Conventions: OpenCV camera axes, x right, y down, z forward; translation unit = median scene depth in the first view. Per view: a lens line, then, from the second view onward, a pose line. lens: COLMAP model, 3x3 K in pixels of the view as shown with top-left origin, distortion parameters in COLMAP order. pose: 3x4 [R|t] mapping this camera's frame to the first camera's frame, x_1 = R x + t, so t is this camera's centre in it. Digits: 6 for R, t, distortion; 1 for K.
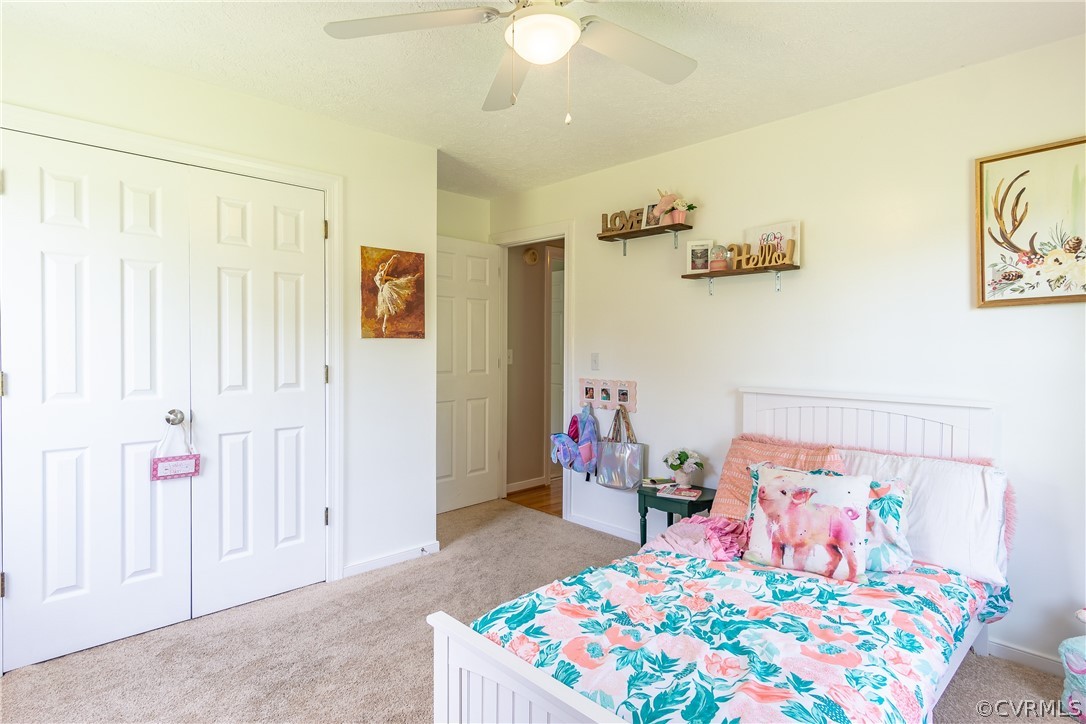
lens RADIAL K [[581.0, 0, 545.0], [0, 581.0, 353.1], [0, 0, 1]] dist [0.003415, -0.000123]
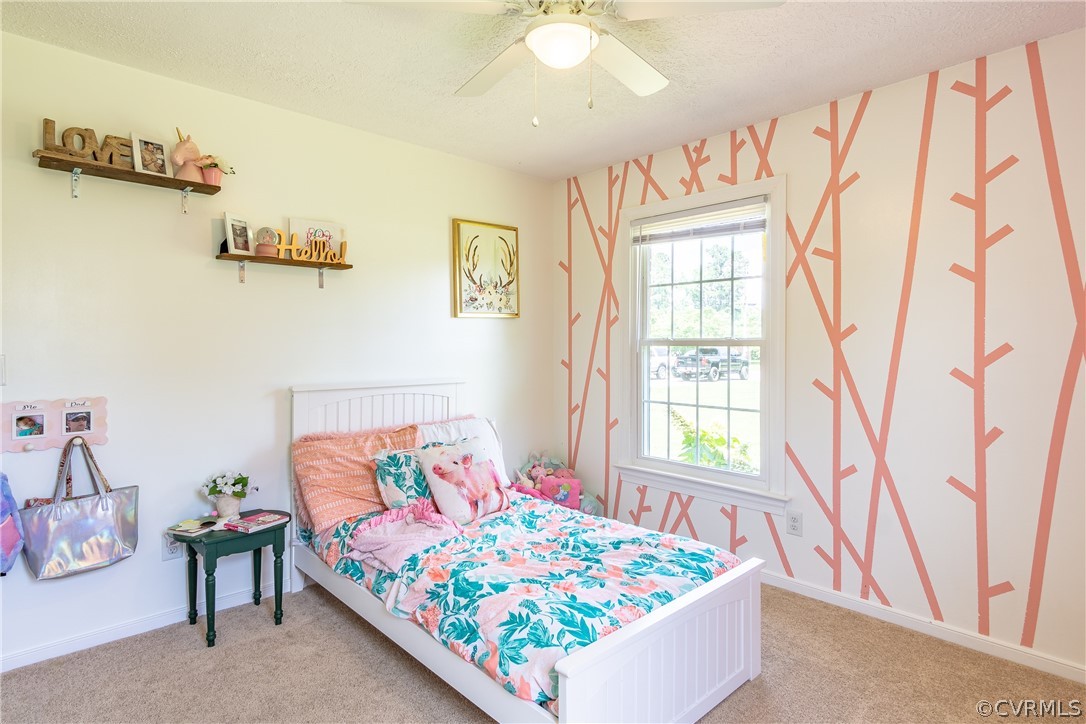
lens RADIAL K [[581.0, 0, 545.0], [0, 581.0, 353.1], [0, 0, 1]] dist [0.003415, -0.000123]
pose [[0.002536, -0.022761, 0.999738, -0.794629], [0.009531, 0.999696, 0.022736, -0.017241], [-0.999951, 0.009471, 0.002752, 0.795817]]
